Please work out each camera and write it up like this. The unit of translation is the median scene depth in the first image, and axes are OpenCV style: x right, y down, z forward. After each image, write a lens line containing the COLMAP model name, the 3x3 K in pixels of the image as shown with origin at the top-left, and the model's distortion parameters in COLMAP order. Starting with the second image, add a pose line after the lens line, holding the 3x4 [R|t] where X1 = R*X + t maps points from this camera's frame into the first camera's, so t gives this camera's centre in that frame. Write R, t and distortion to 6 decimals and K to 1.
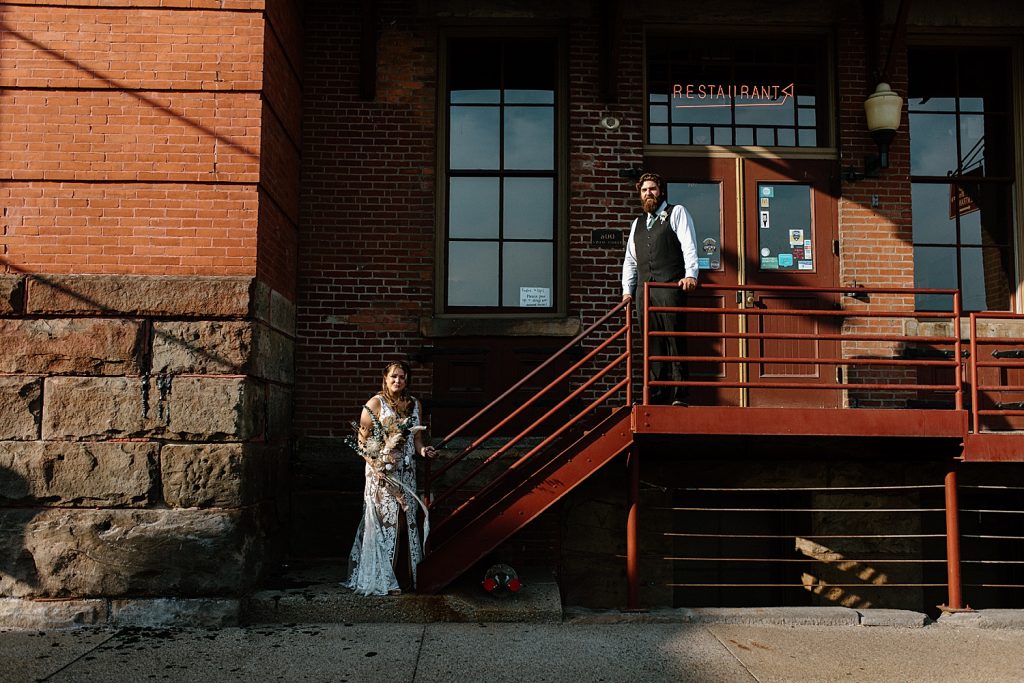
lens RADIAL K [[953.3, 0, 512.0], [0, 953.3, 341.5], [0, 0, 1]] dist [-0.060858, 0.093090]
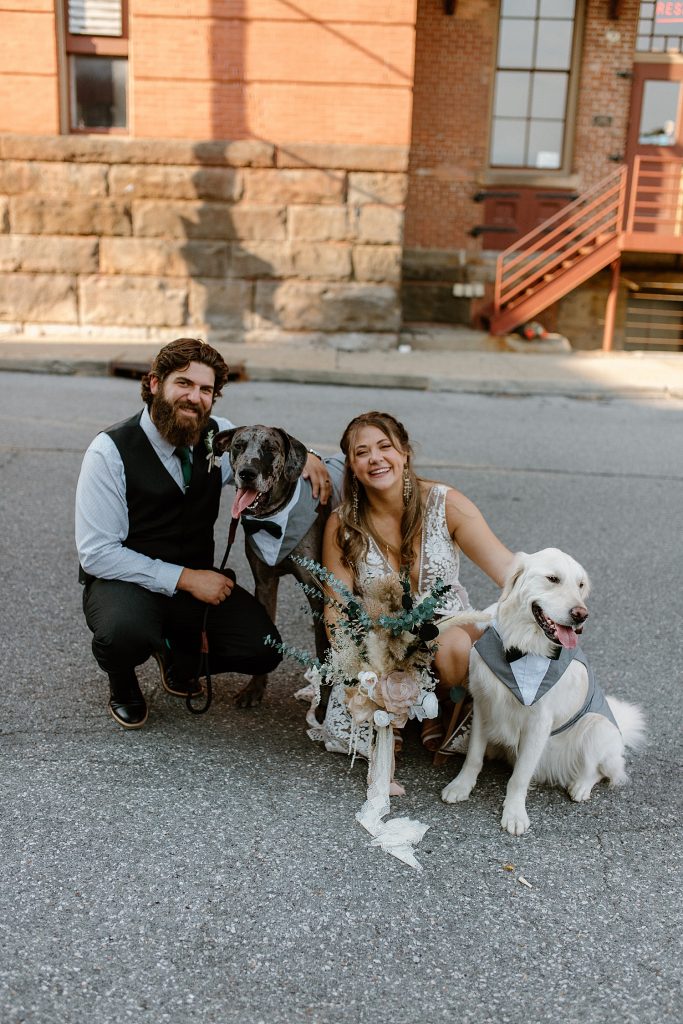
lens RADIAL K [[953.3, 0, 341.5], [0, 953.3, 512.0], [0, 0, 1]] dist [-0.060858, 0.093090]
pose [[0.999110, 0.035693, -0.022458, -0.335744], [-0.026183, 0.942506, 0.333162, -0.014205], [0.033058, -0.332278, 0.942602, -0.833186]]
